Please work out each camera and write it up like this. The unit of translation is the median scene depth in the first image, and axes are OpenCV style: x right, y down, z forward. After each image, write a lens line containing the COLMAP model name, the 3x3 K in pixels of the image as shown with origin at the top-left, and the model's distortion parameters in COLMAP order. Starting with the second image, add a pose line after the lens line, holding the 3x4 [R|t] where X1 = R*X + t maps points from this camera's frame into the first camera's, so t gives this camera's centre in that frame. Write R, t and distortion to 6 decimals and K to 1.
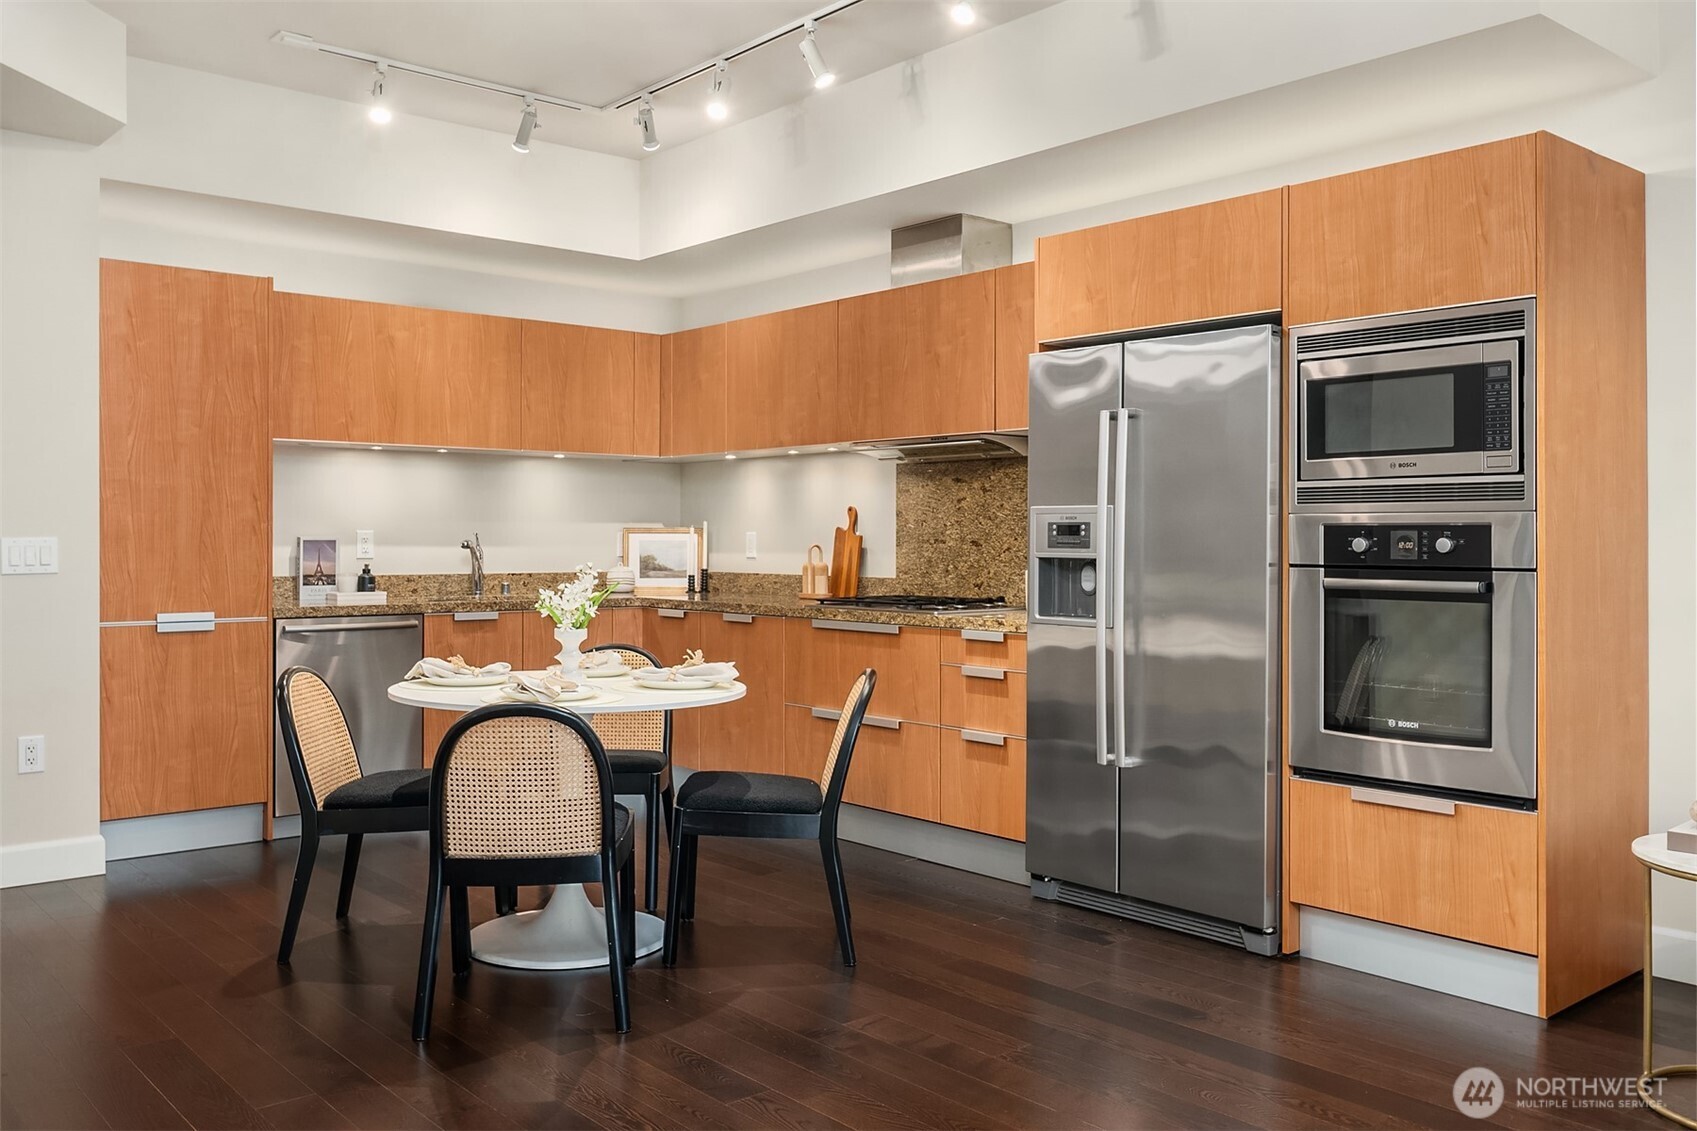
lens RADIAL K [[1425.0, 0, 860.1], [0, 1425.0, 559.3], [0, 0, 1]] dist [-0.002893, -0.001855]
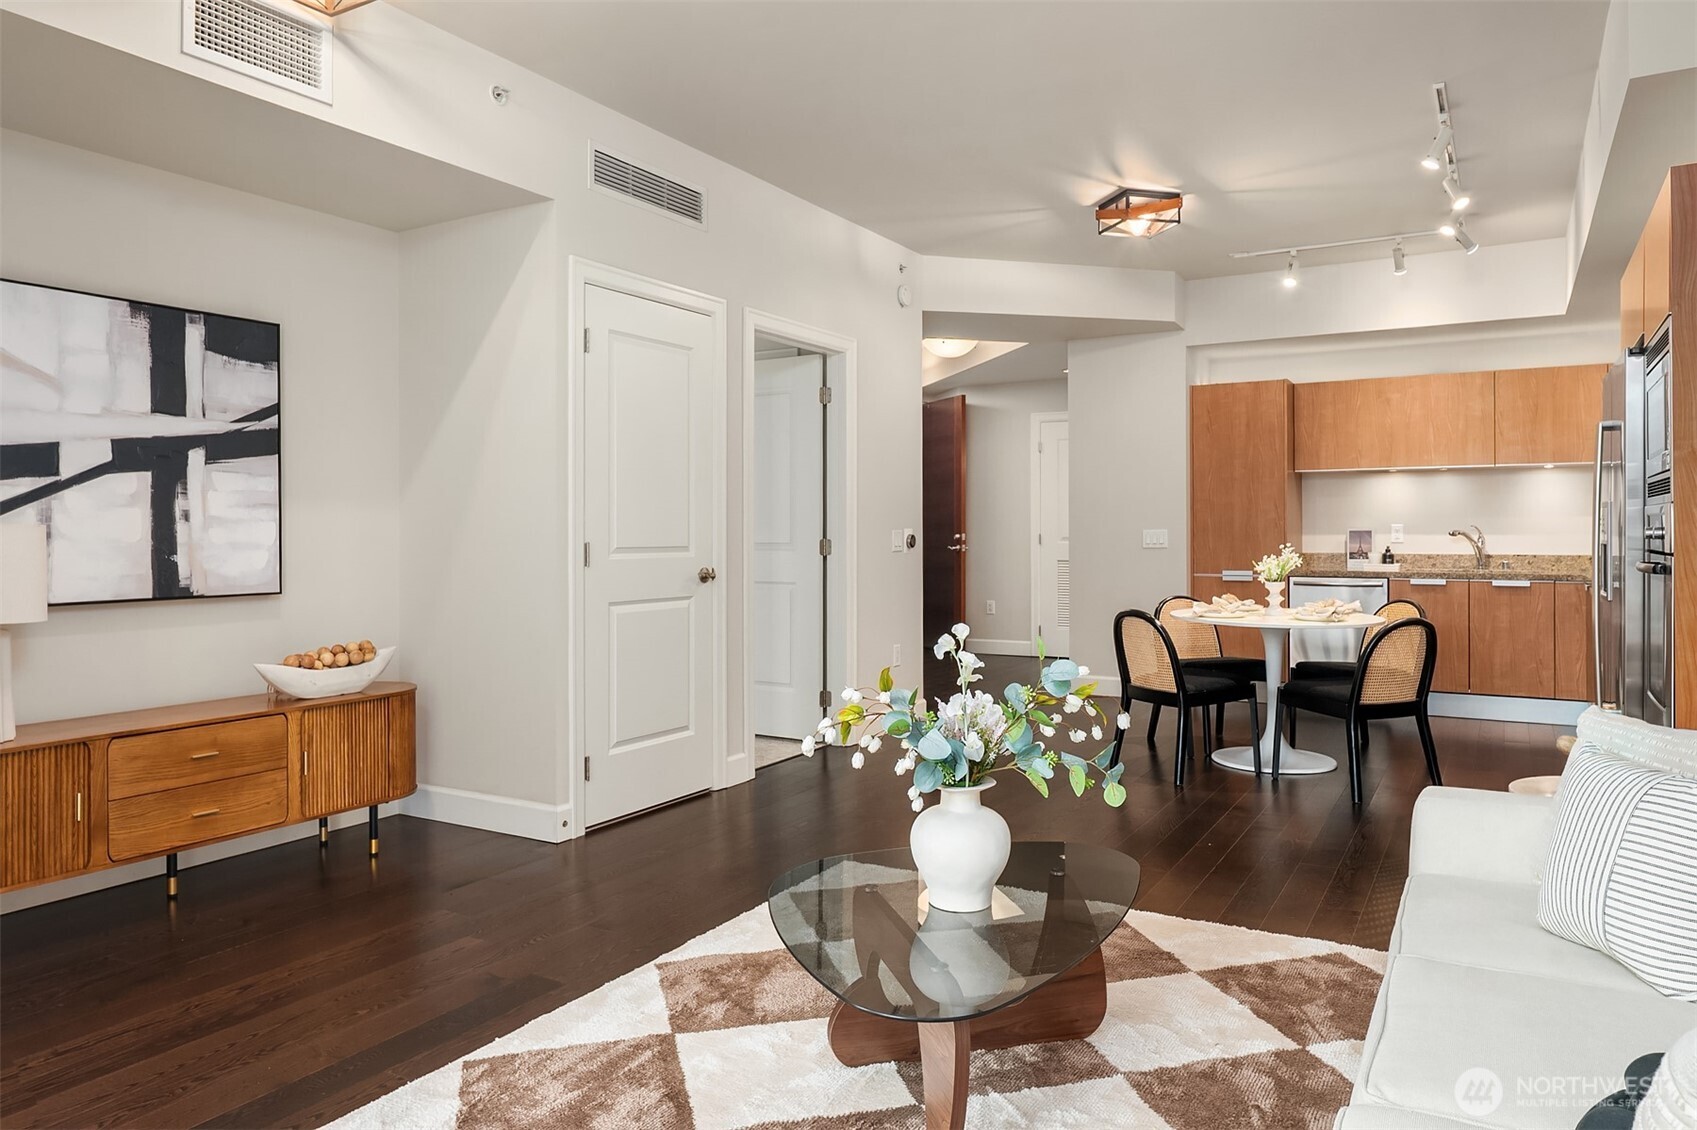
lens RADIAL K [[1123.0, 0, 861.7], [0, 1123.0, 534.9], [0, 0, 1]] dist [-0.003262, -0.004524]
pose [[0.331563, -0.002395, -0.943430, 0.700959], [-0.012489, 0.999898, -0.006928, 0.007650], [0.943350, 0.014080, 0.331500, 0.063899]]
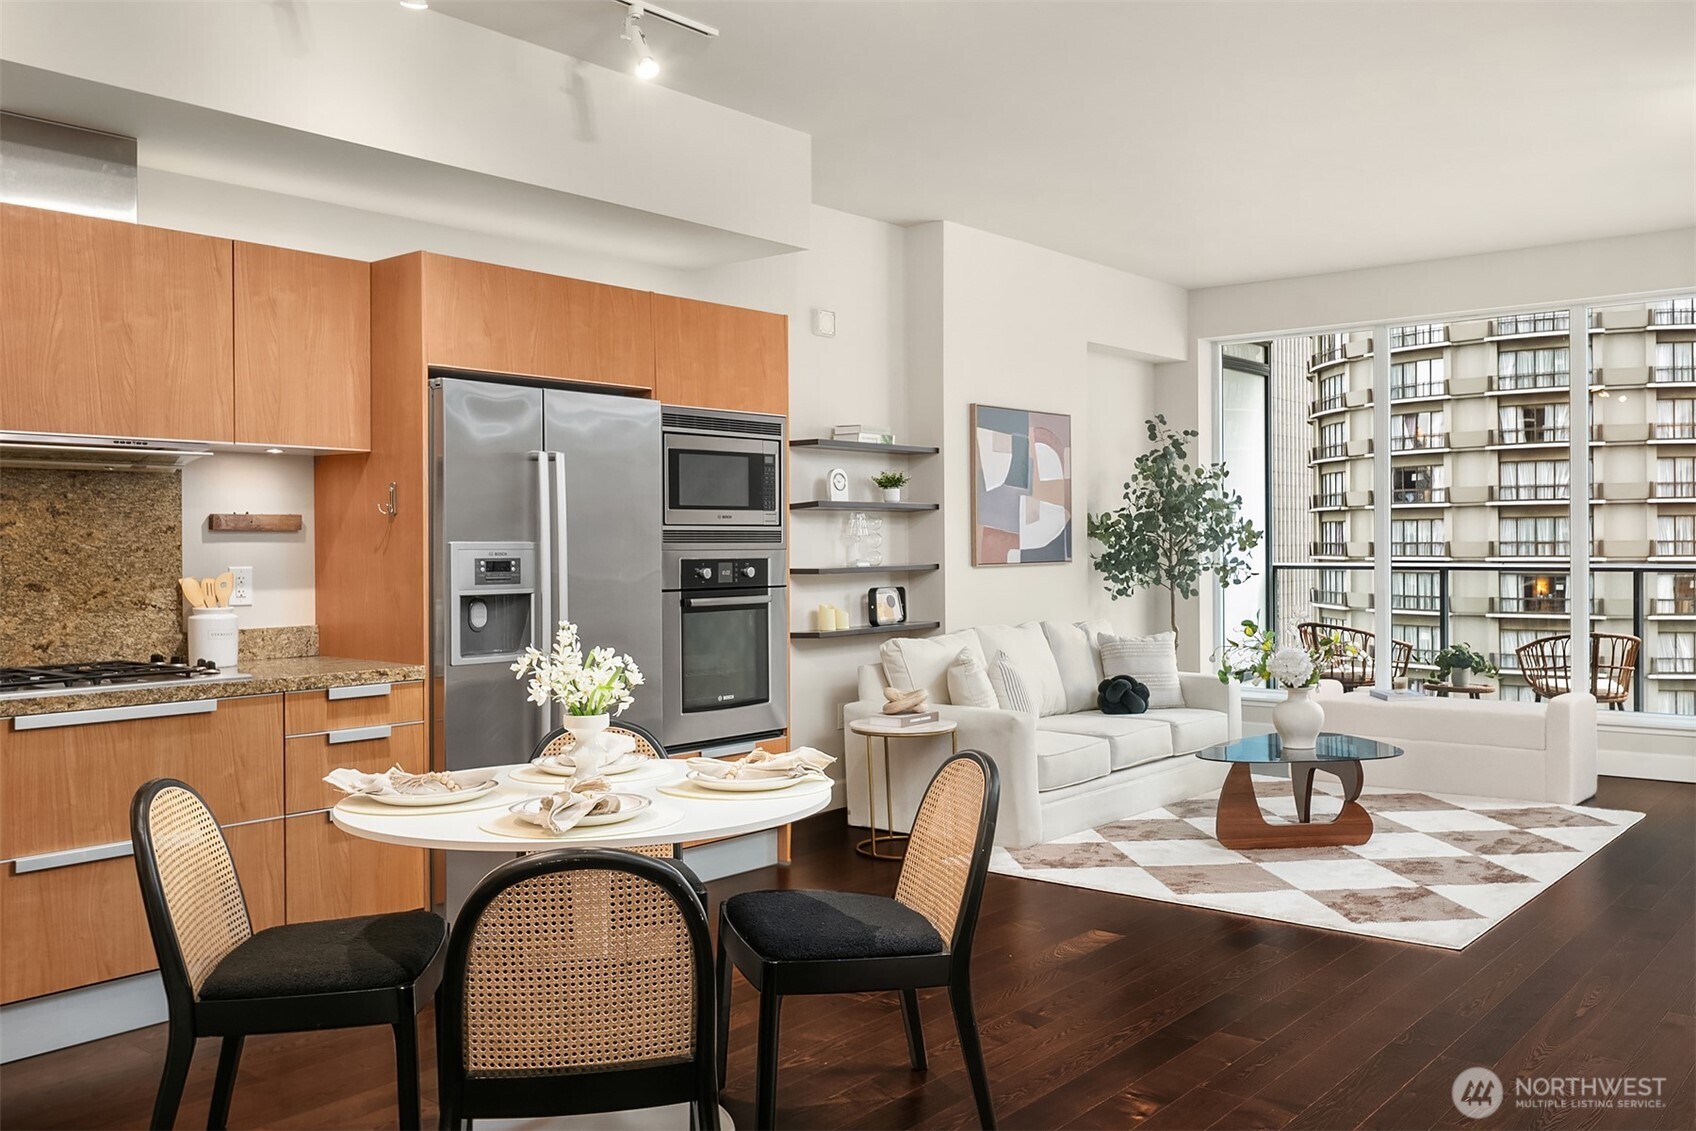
lens RADIAL K [[1424.2, 0, 851.5], [0, 1424.2, 561.1], [0, 0, 1]] dist [-0.002893, -0.001855]
pose [[-0.165796, -0.012464, 0.986081, -0.722238], [0.020479, 0.999661, 0.016079, -0.028959], [-0.985947, 0.022860, -0.165484, 0.764537]]
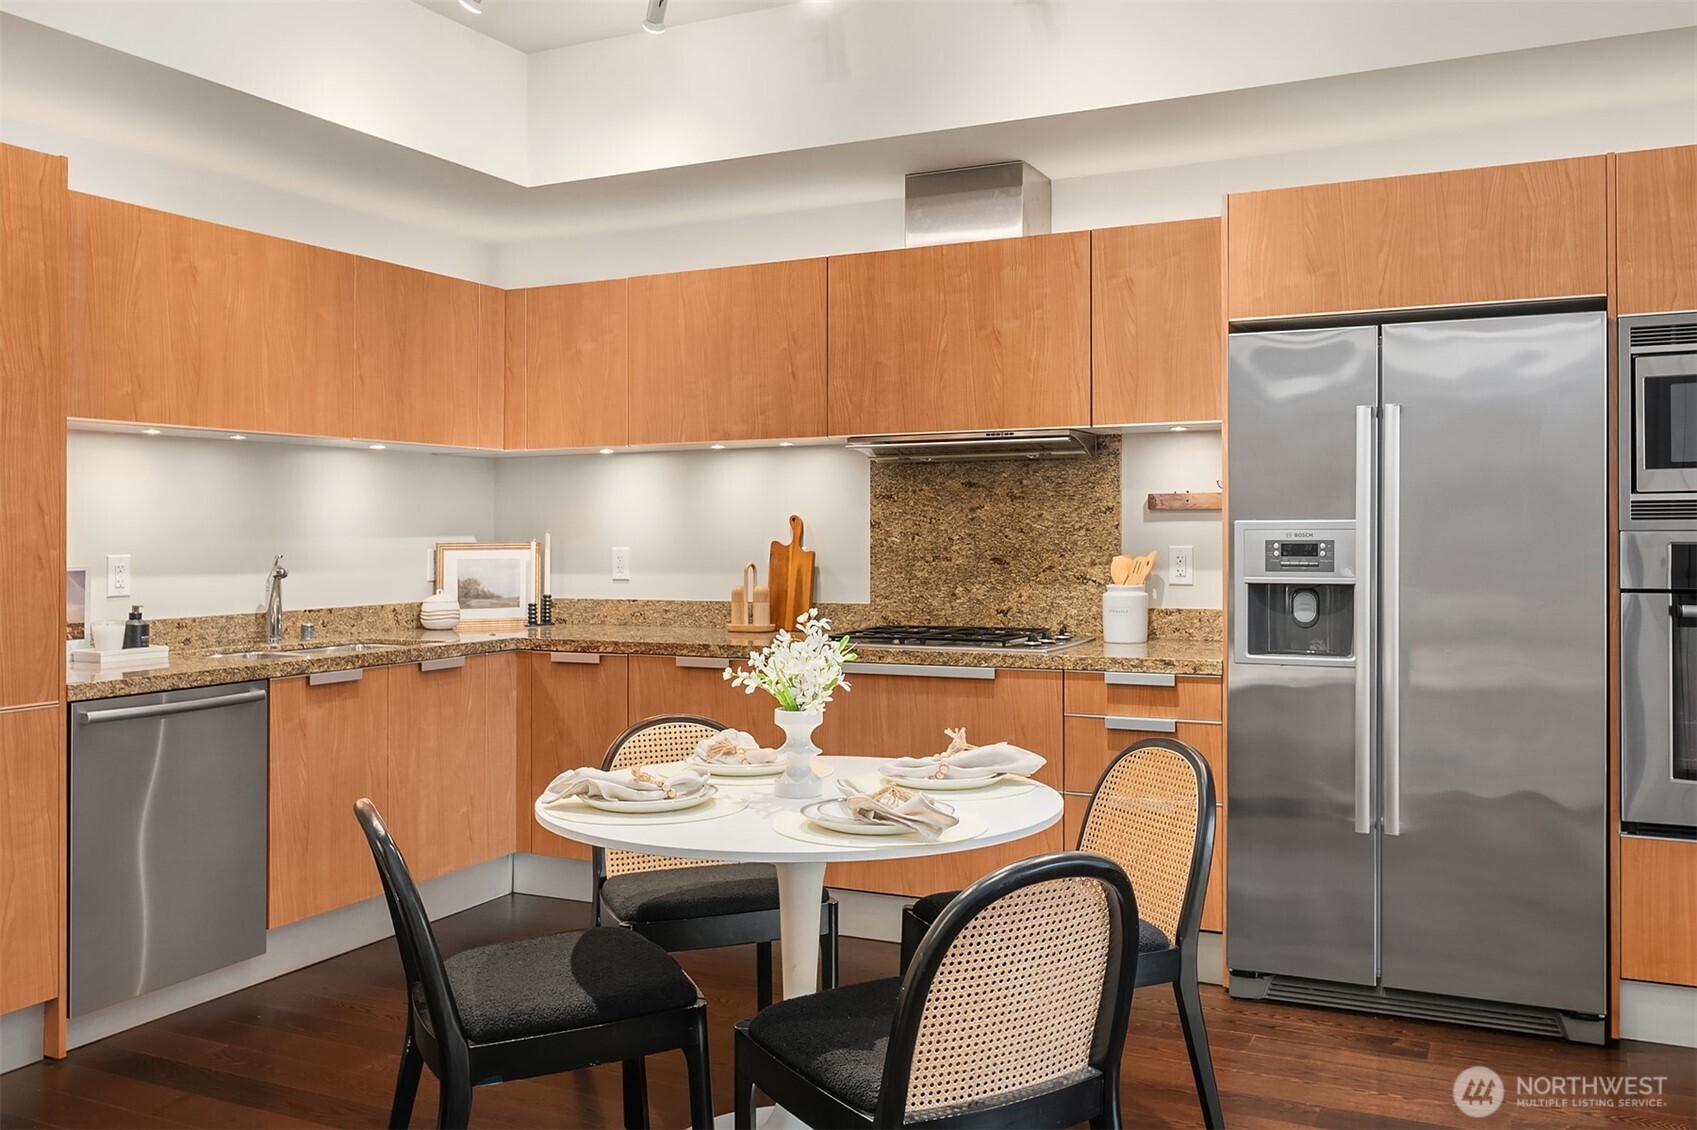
lens RADIAL K [[1425.0, 0, 872.0], [0, 1425.0, 534.6], [0, 0, 1]] dist [-0.002893, -0.001855]
pose [[0.915455, -0.009653, 0.402305, -0.340896], [0.015007, 0.999836, -0.010158, -0.020379], [-0.402141, 0.015337, 0.915450, 0.286812]]
